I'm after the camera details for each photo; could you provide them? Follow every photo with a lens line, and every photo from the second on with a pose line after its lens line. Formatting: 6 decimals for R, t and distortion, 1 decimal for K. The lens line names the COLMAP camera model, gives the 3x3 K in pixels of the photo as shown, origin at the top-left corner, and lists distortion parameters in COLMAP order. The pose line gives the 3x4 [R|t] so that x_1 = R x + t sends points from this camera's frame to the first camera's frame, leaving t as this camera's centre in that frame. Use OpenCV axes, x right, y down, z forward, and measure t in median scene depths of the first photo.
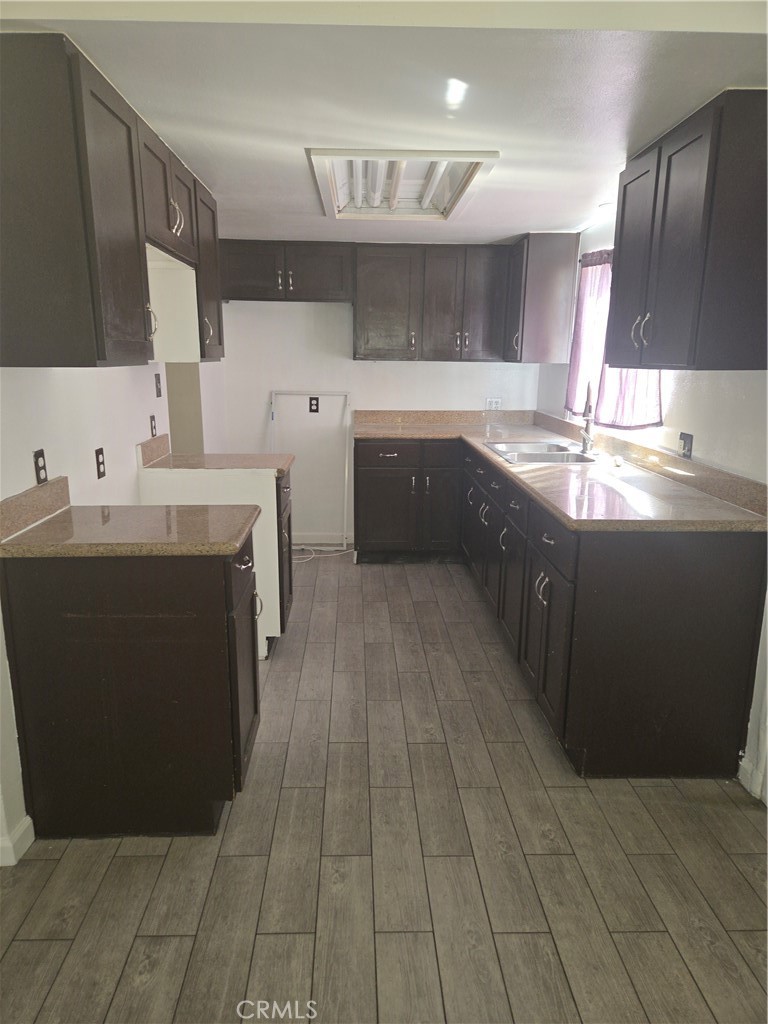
lens RADIAL K [[674.9, 0, 382.7], [0, 674.9, 523.6], [0, 0, 1]] dist [0.091289, -0.058372]
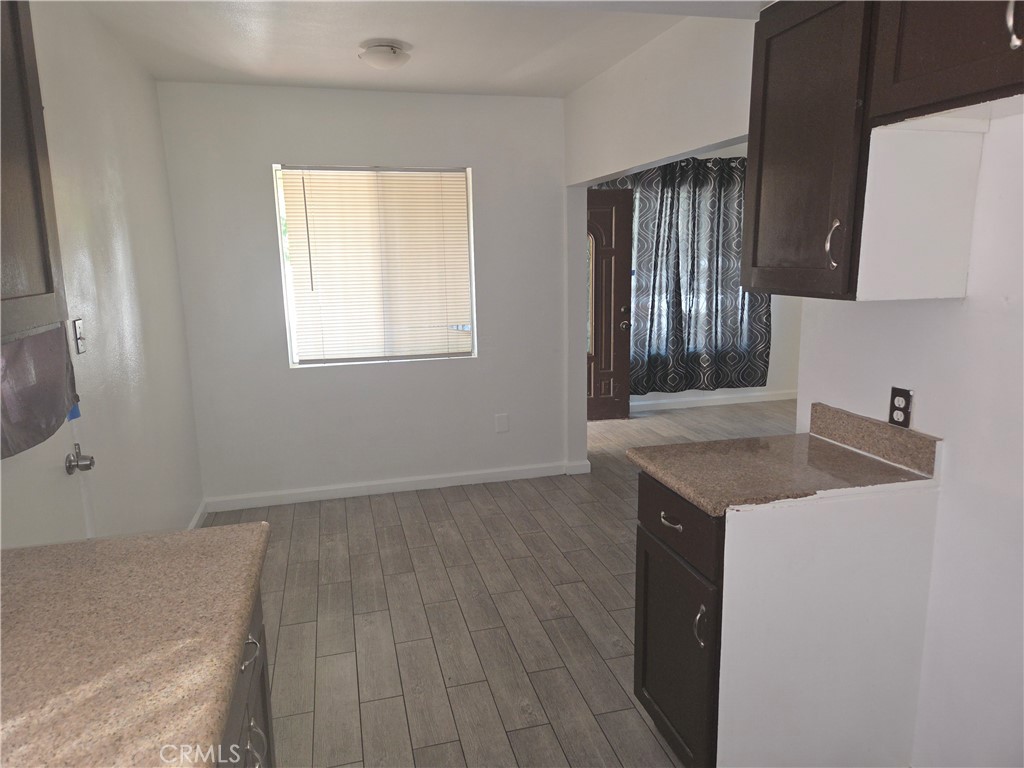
lens RADIAL K [[674.9, 0, 512.0], [0, 674.9, 384.0], [0, 0, 1]] dist [0.091289, -0.058372]
pose [[-0.975758, 0.048237, -0.213469, 0.170482], [-0.045040, 0.910267, 0.411565, -0.444018], [0.214167, 0.411203, -0.886028, 1.637260]]
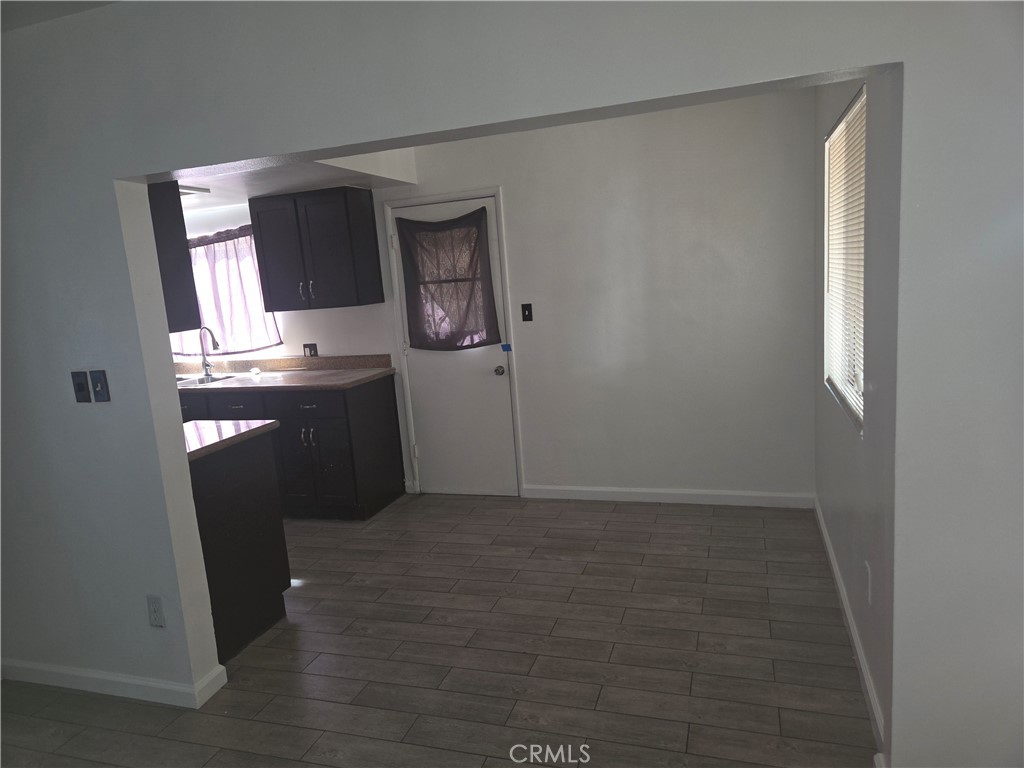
lens RADIAL K [[674.9, 0, 512.0], [0, 674.9, 384.0], [0, 0, 1]] dist [0.091289, -0.058372]
pose [[0.336208, -0.184304, 0.923578, -1.375256], [0.301476, 0.950124, 0.079855, -0.016233], [-0.892231, 0.251589, 0.375003, -0.168425]]
